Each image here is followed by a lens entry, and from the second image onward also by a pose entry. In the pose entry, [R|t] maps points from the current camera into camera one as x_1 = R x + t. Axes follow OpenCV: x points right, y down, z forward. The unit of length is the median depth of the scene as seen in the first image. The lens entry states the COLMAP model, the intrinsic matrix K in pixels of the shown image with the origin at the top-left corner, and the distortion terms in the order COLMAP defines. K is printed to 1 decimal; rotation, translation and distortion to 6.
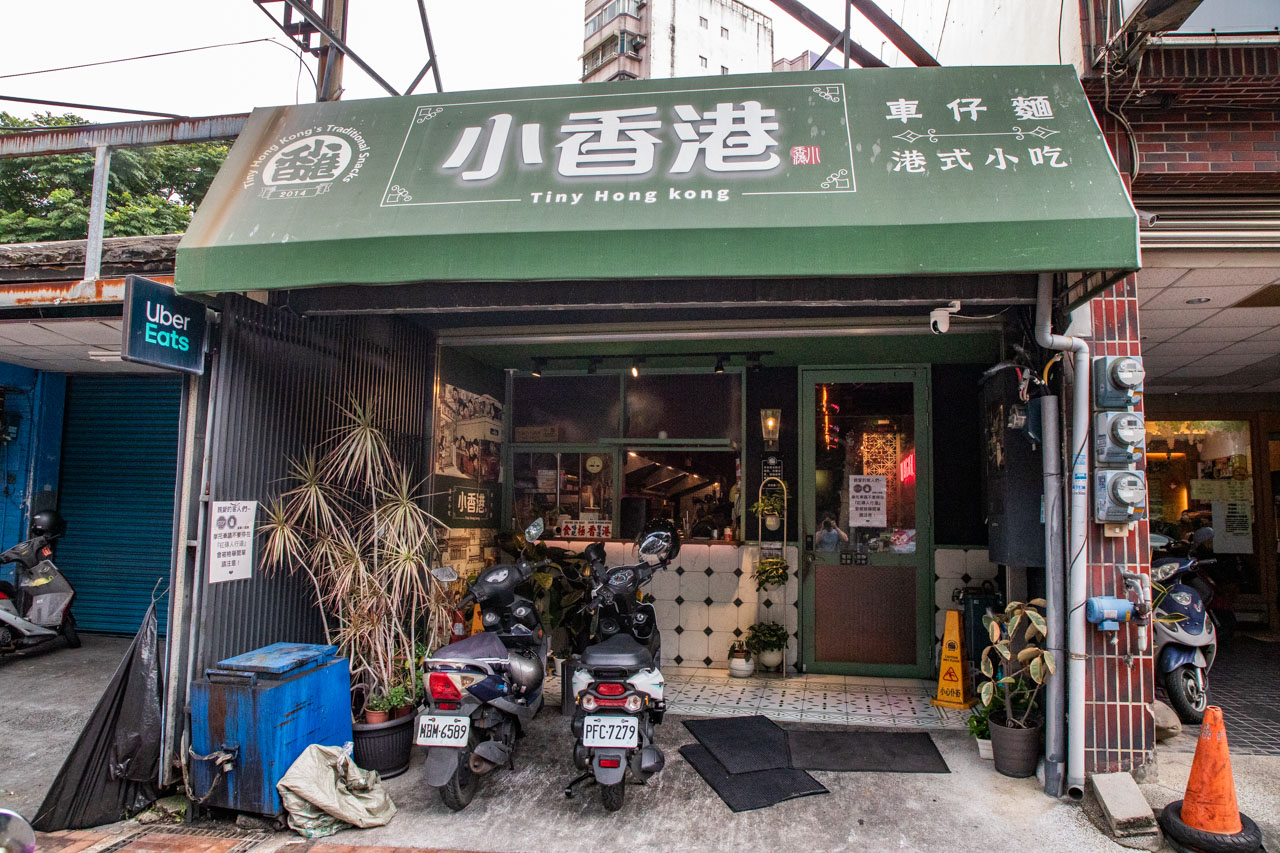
lens RADIAL K [[855.4, 0, 640.0], [0, 855.4, 426.5], [0, 0, 1]] dist [-0.083405, 0.047500]
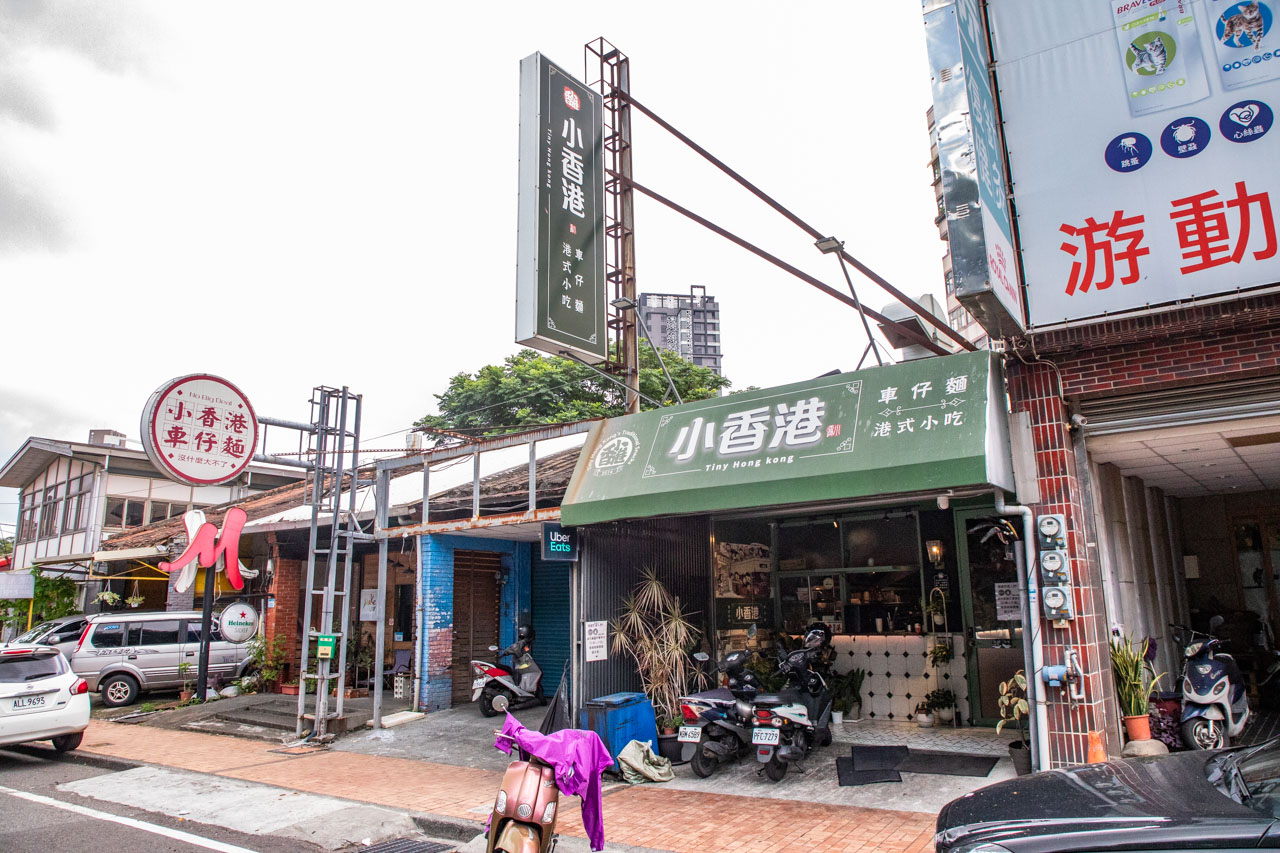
lens RADIAL K [[855.4, 0, 640.0], [0, 855.4, 426.5], [0, 0, 1]] dist [-0.083405, 0.047500]
pose [[0.875376, -0.130964, -0.465366, 0.632112], [0.081284, 0.988775, -0.125363, -0.110642], [0.476560, 0.071913, 0.876196, -0.795287]]
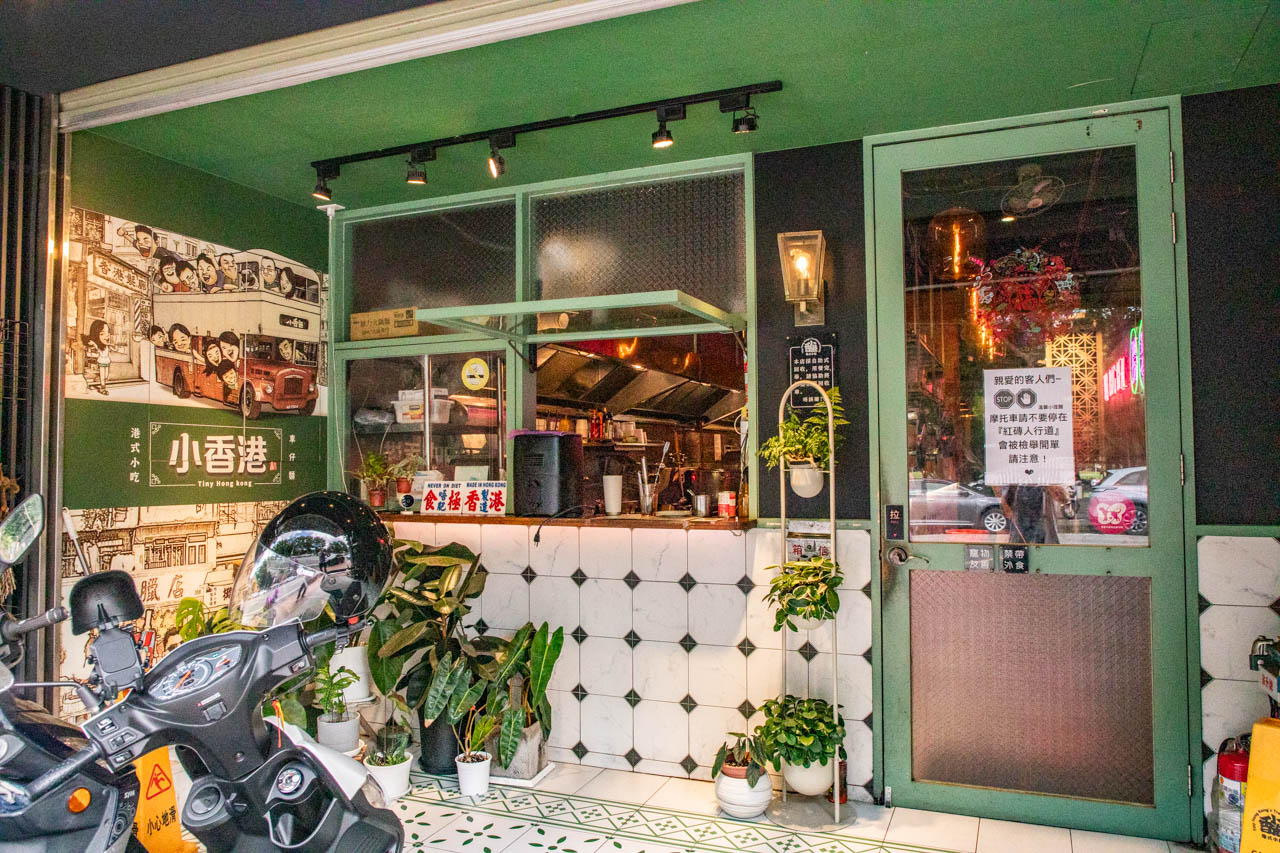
lens RADIAL K [[904.2, 0, 640.0], [0, 904.2, 426.5], [0, 0, 1]] dist [-0.041510, 0.001512]
pose [[0.983156, -0.032512, -0.179856, 0.233112], [0.044430, 0.997047, 0.062641, 0.075214], [0.177288, -0.069577, 0.981696, 0.771871]]
